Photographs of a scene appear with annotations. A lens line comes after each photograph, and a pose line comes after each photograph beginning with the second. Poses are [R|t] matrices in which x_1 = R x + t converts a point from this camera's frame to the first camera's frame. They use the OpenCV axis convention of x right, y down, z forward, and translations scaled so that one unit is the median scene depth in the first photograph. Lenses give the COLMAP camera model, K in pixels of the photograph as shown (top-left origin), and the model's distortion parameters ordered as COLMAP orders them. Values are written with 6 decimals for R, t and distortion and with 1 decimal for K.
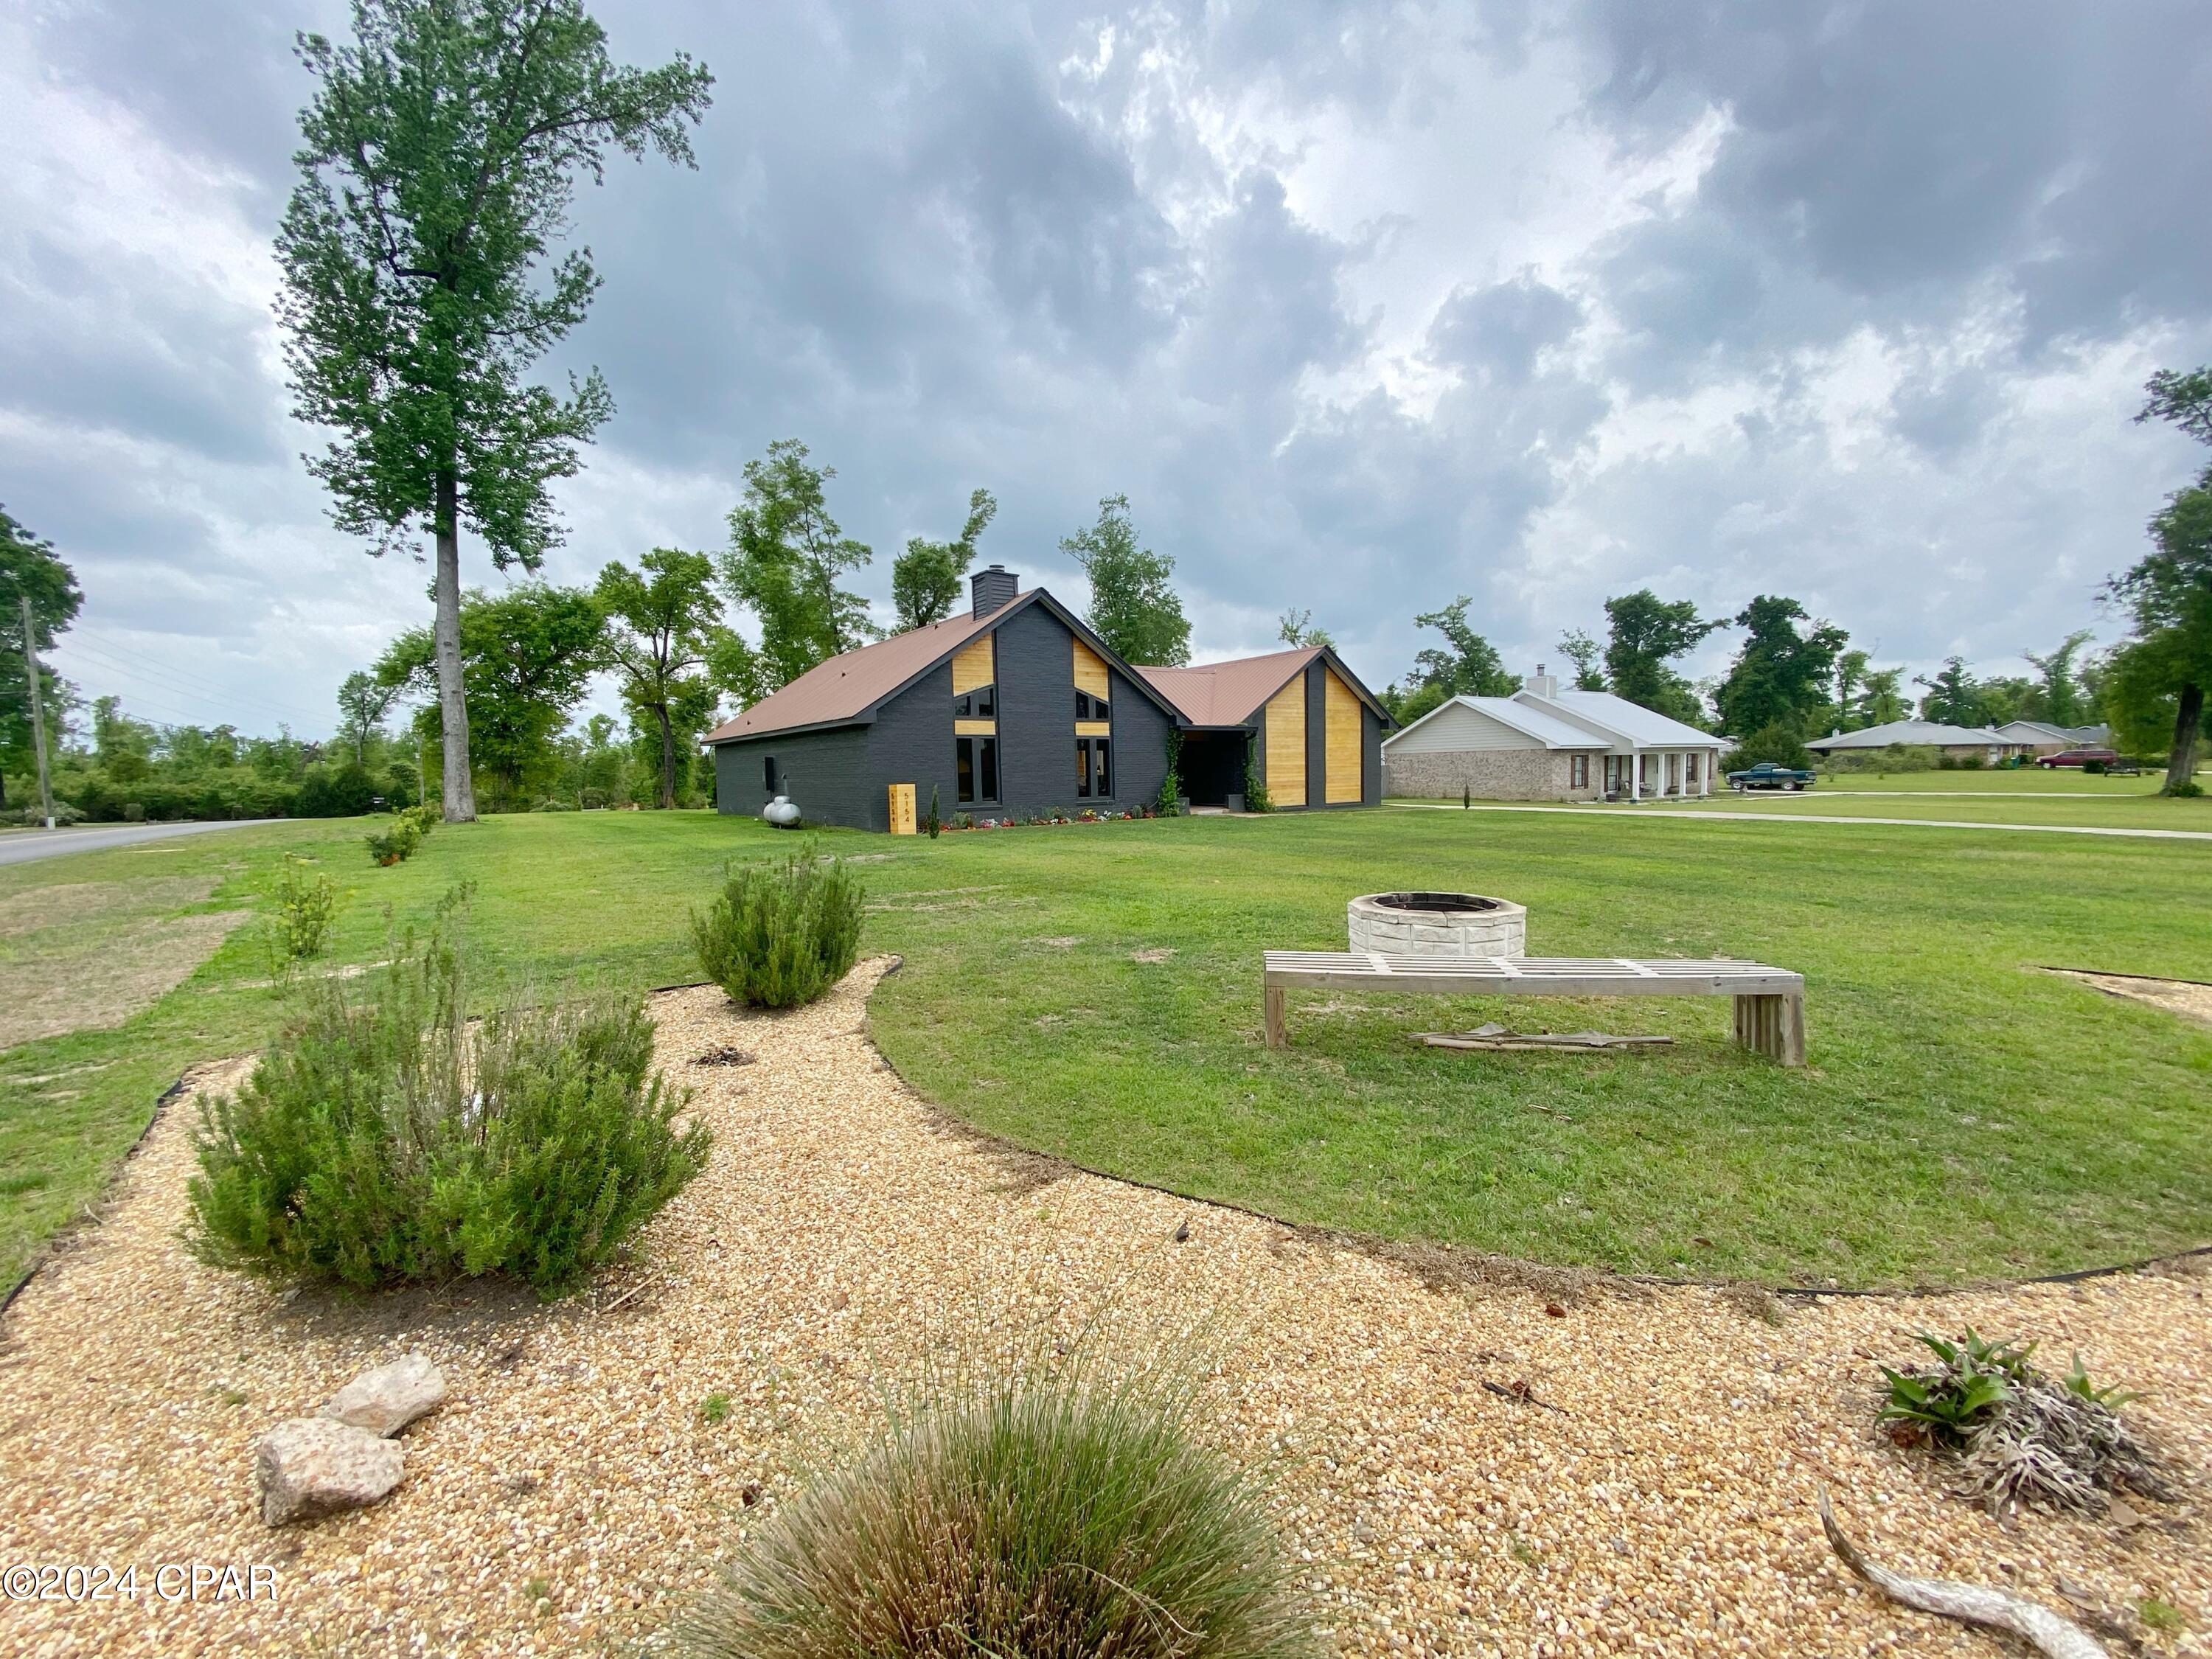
lens RADIAL K [[893.9, 0, 1105.2], [0, 893.9, 825.1], [0, 0, 1]] dist [0.023624, -0.021139]
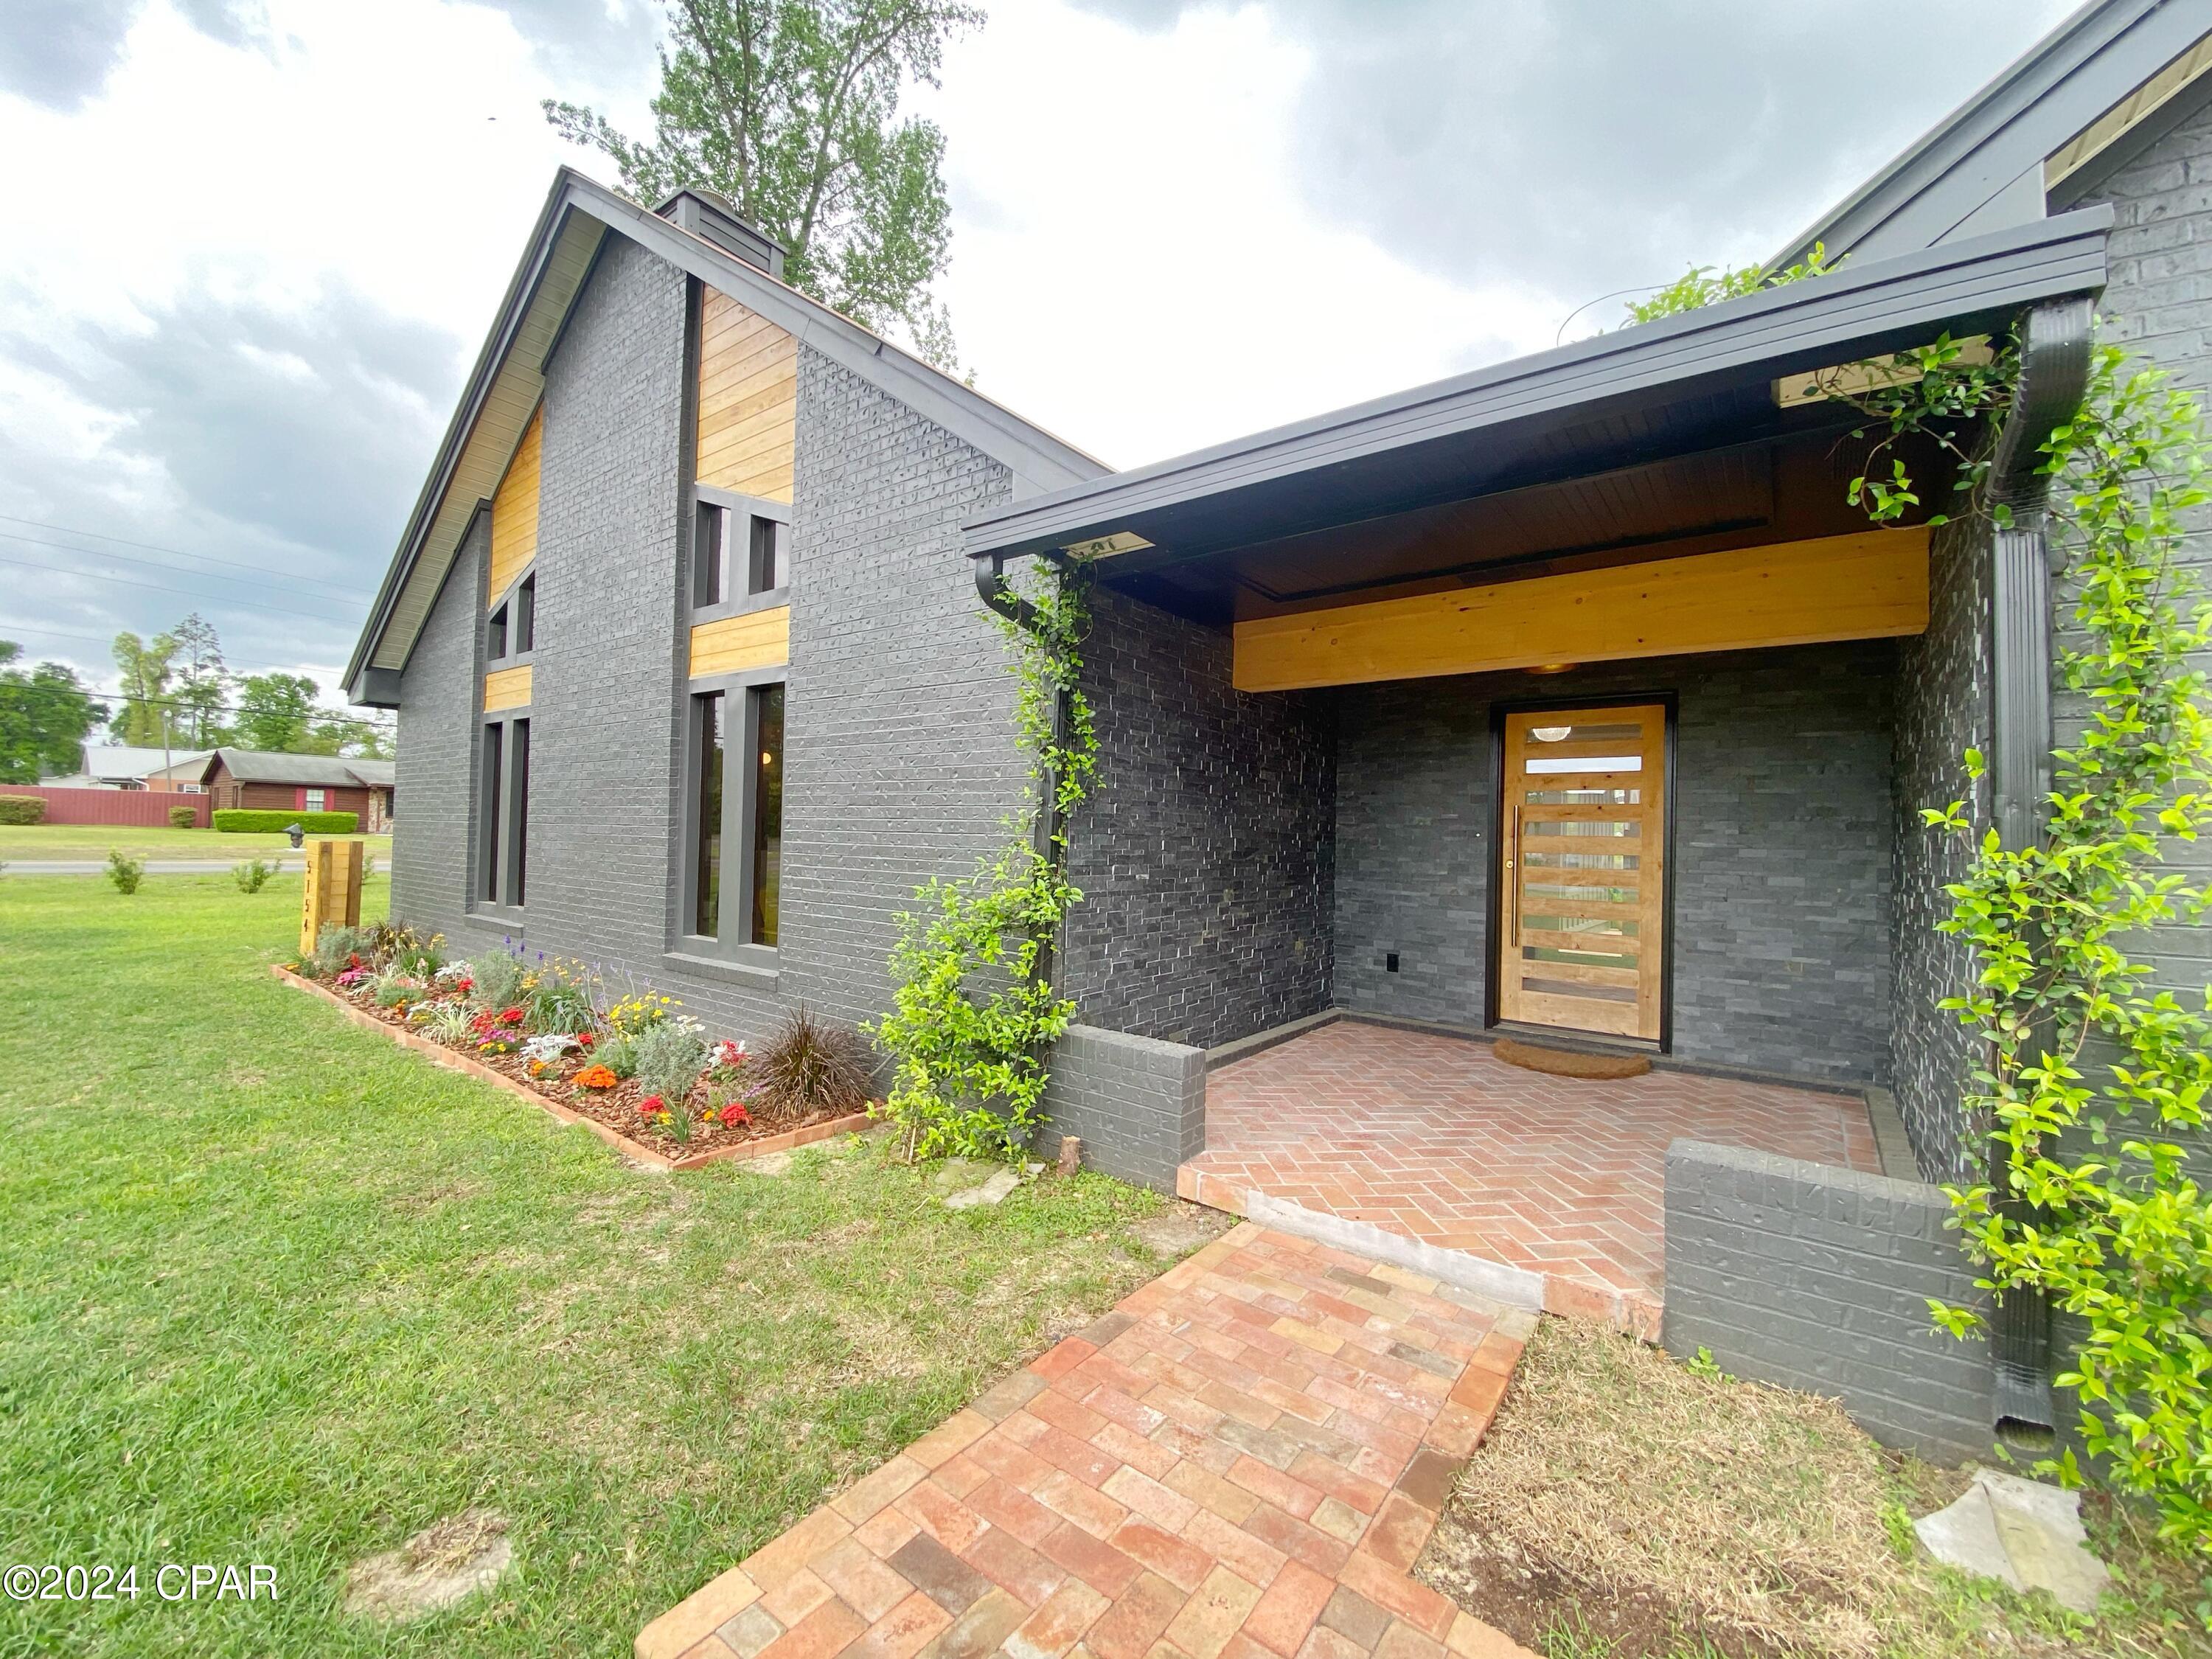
lens RADIAL K [[893.9, 0, 1105.2], [0, 893.9, 825.1], [0, 0, 1]] dist [0.023624, -0.021139]
pose [[0.322724, 0.016682, -0.946346, 0.231813], [-0.090464, 0.995811, -0.013297, -0.066382], [0.942160, 0.089901, 0.322881, 1.005160]]
